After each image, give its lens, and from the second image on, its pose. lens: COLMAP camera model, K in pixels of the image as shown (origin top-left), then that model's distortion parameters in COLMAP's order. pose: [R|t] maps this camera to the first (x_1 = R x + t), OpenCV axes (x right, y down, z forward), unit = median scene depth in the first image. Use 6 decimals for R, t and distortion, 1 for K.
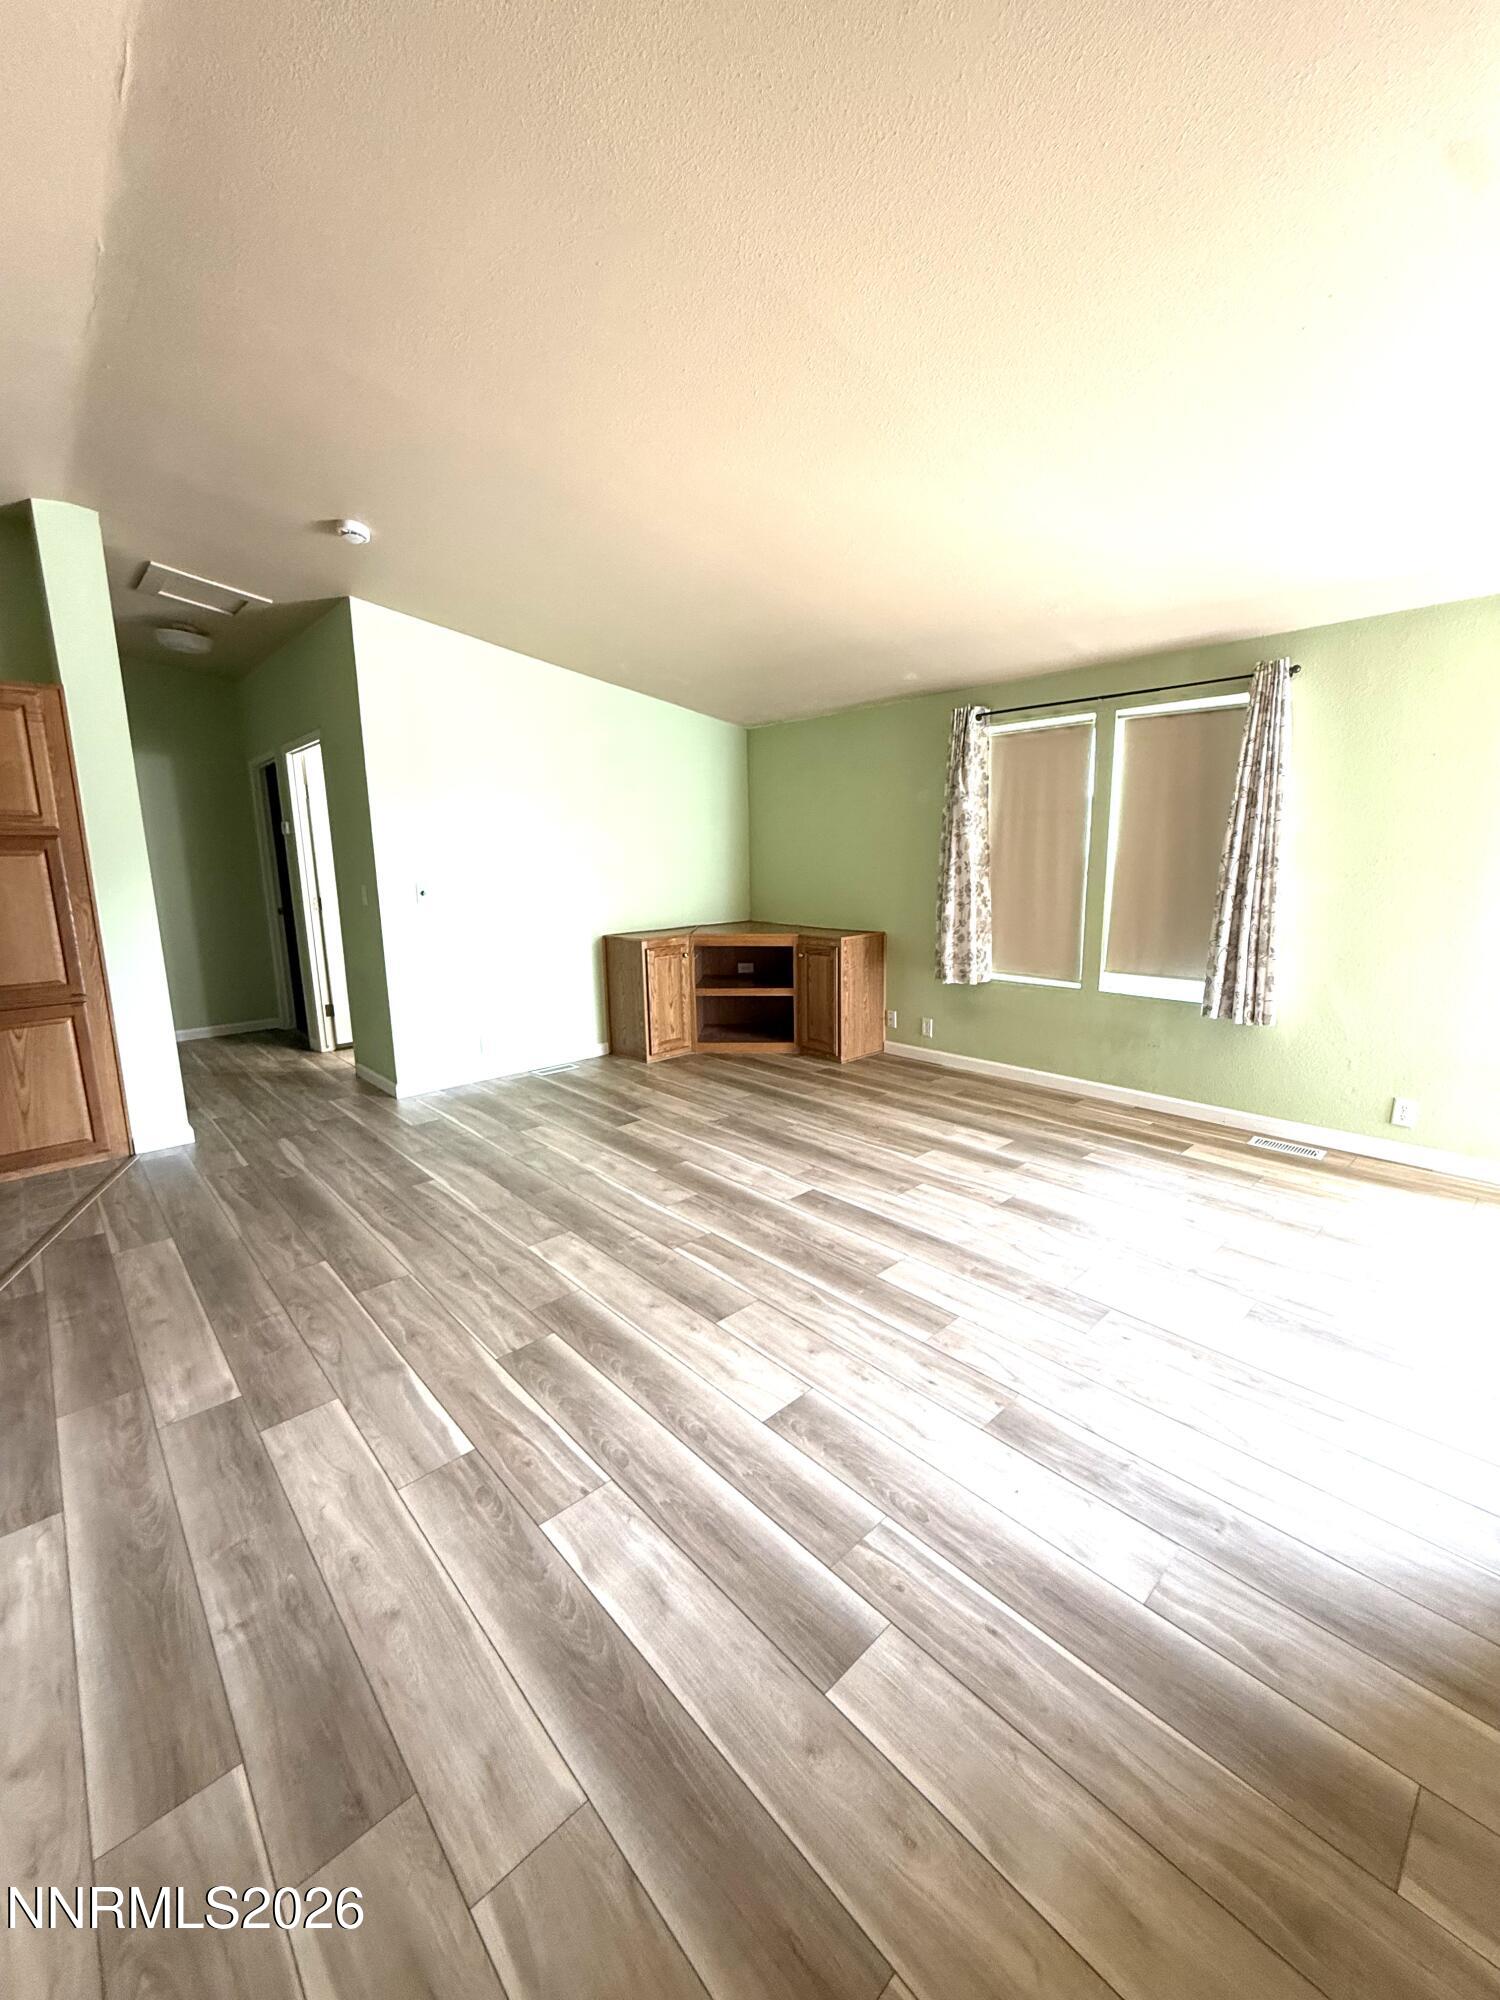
lens RADIAL K [[800.5, 0, 750.0], [0, 800.5, 1000.0], [0, 0, 1]] dist [0.000419, 0.000003]
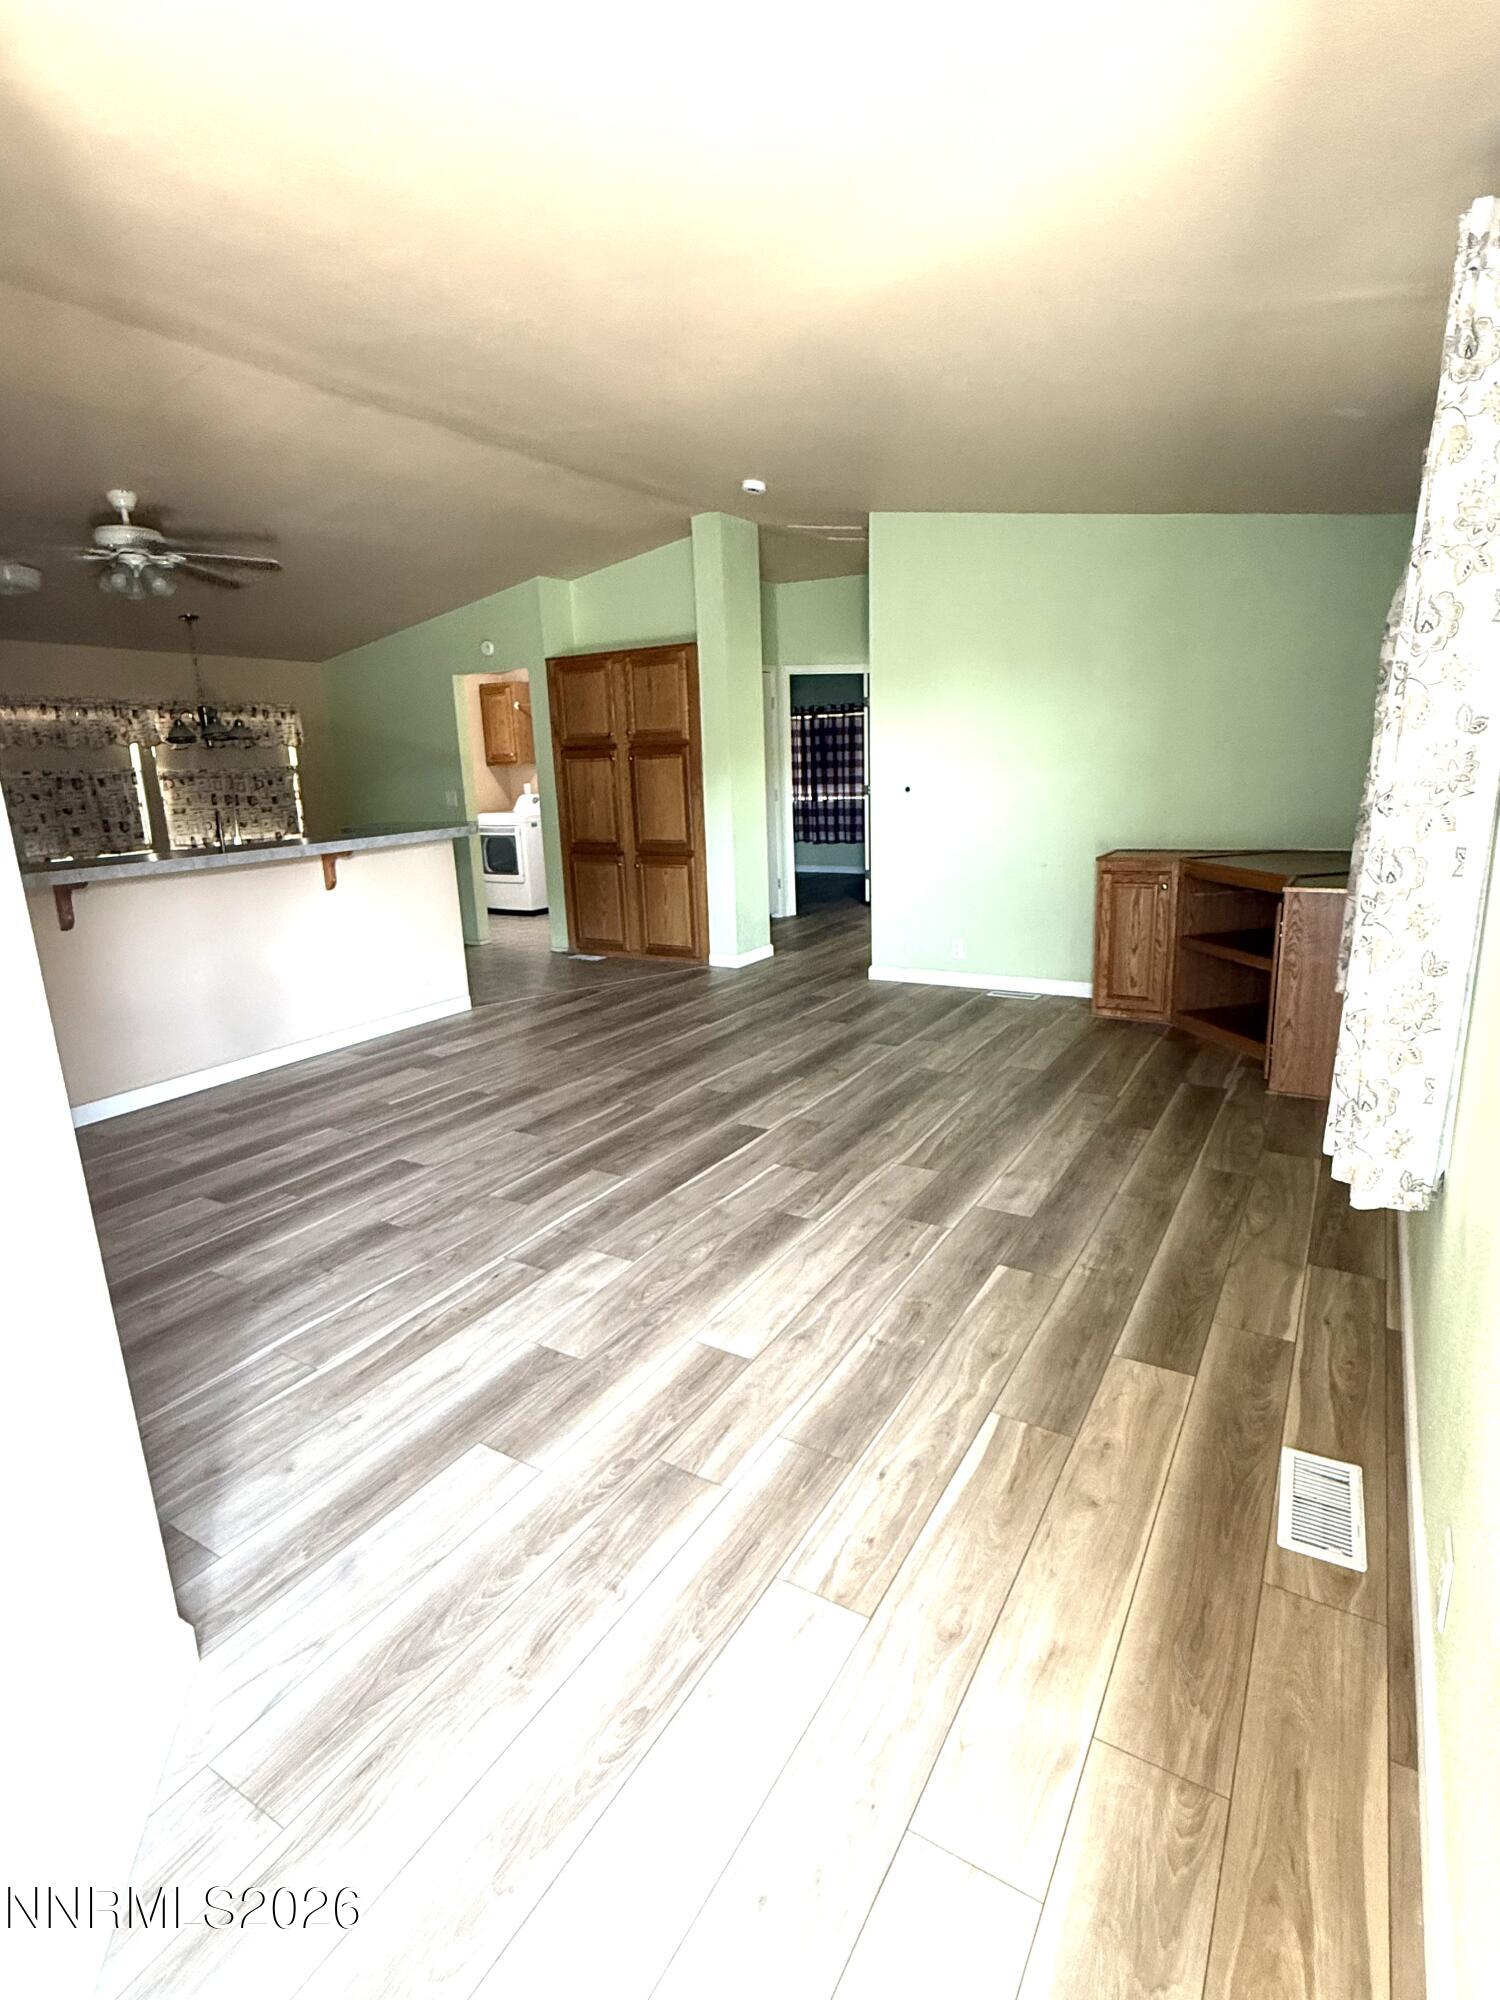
lens RADIAL K [[990.9, 0, 750.0], [0, 990.9, 1000.0], [0, 0, 1]] dist [-0.001003, -0.000132]
pose [[0.280855, 0.234305, -0.930710, 1.050253], [-0.141650, 0.969242, 0.201261, -0.131960], [0.949240, 0.075310, 0.305406, 0.578969]]
